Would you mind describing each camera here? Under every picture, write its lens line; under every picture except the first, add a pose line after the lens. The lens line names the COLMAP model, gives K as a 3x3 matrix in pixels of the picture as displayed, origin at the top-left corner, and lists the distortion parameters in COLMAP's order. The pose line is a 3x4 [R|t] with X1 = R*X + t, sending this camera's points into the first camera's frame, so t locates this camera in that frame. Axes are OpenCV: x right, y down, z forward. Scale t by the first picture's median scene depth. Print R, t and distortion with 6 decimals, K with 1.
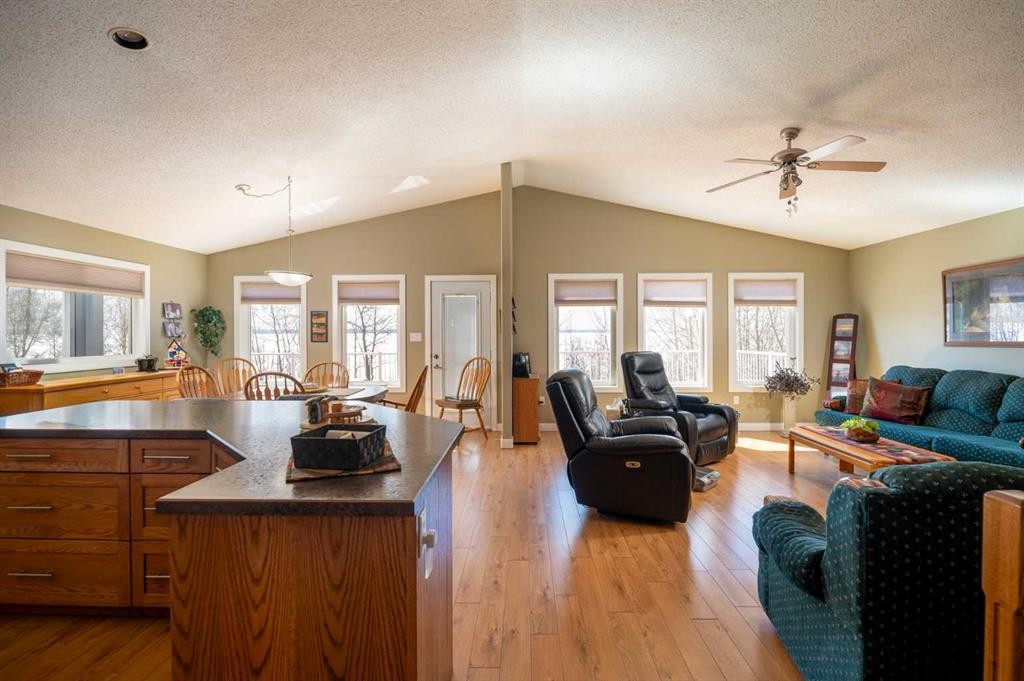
lens RADIAL K [[451.7, 0, 518.6], [0, 451.7, 337.0], [0, 0, 1]] dist [-0.007566, -0.002342]
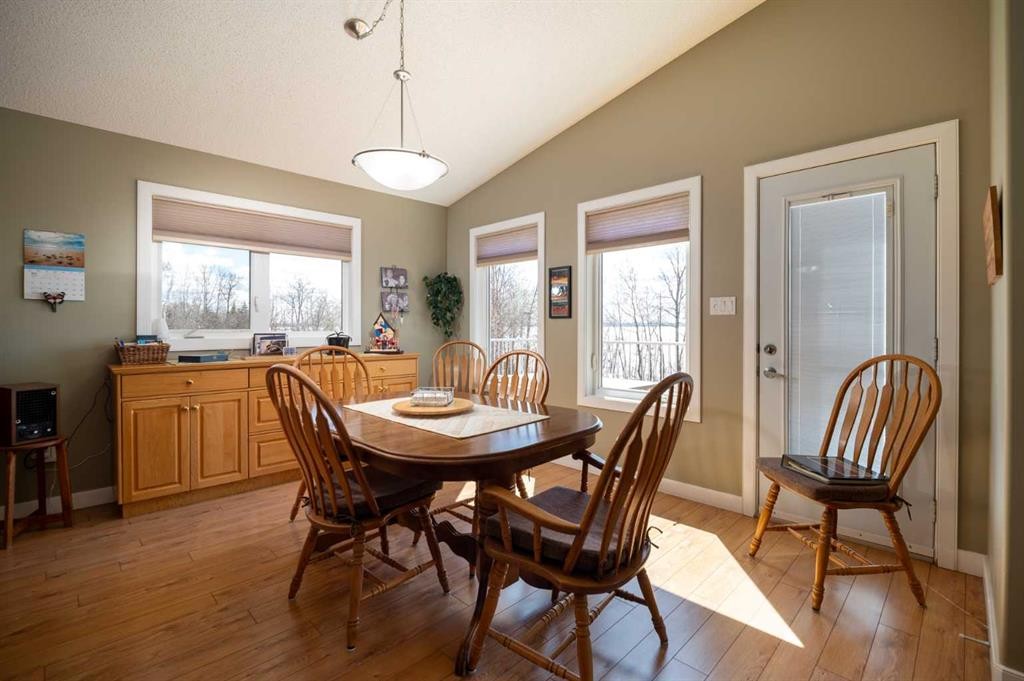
lens RADIAL K [[451.7, 0, 530.9], [0, 451.7, 329.9], [0, 0, 1]] dist [-0.007566, -0.002342]
pose [[0.731274, 0.008796, -0.682027, -0.056873], [-0.006358, 0.999961, 0.006079, 0.024460], [0.682054, -0.000109, 0.731301, 0.545000]]
